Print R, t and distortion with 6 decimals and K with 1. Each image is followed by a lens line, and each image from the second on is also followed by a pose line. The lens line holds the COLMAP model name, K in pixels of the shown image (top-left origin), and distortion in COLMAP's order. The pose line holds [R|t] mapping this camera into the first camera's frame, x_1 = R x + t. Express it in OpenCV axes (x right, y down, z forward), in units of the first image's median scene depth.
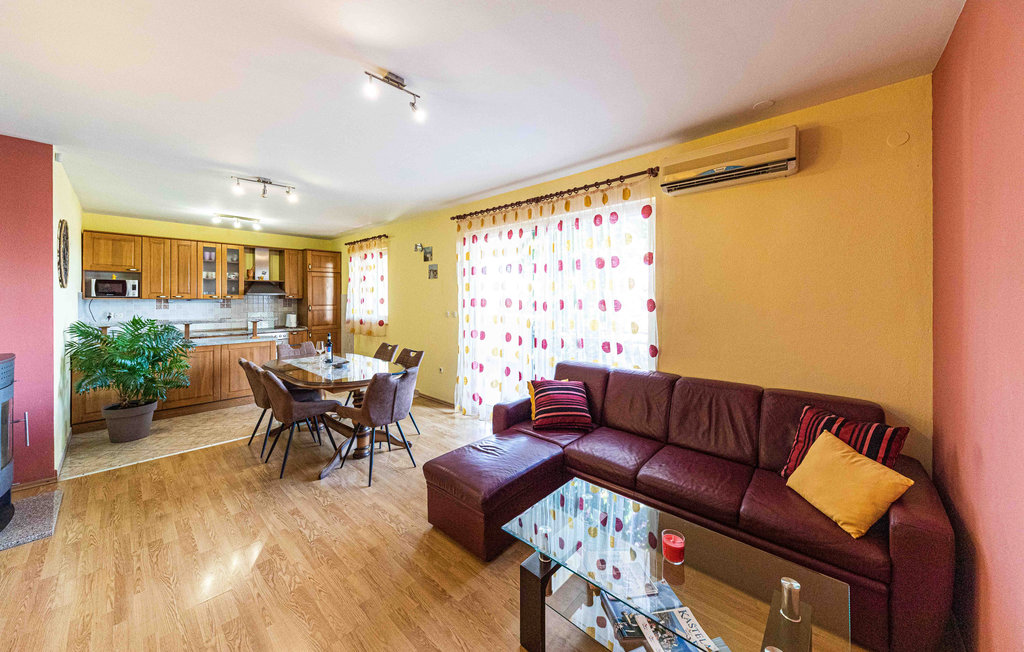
lens RADIAL K [[360.1, 0, 509.5], [0, 360.1, 300.1], [0, 0, 1]] dist [0.000064, -0.000019]
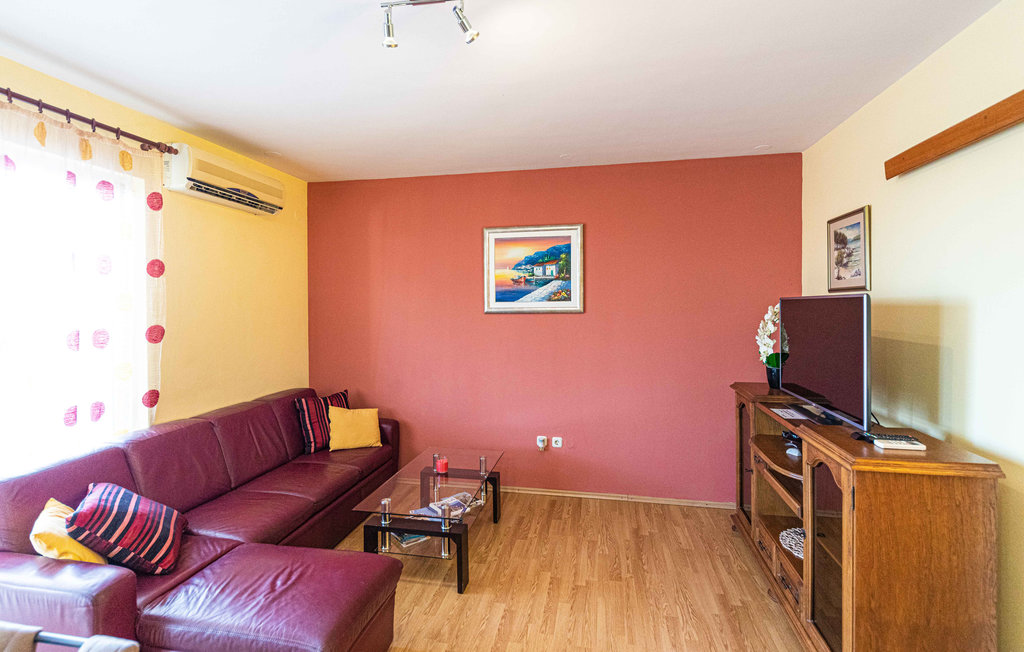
lens RADIAL K [[466.6, 0, 511.2], [0, 466.6, 306.4], [0, 0, 1]] dist [-0.000044, 0.000011]
pose [[-0.525783, -0.005340, 0.850602, -0.764756], [0.003622, 0.999957, 0.008516, -0.044980], [-0.850611, 0.007559, -0.525742, 0.894185]]
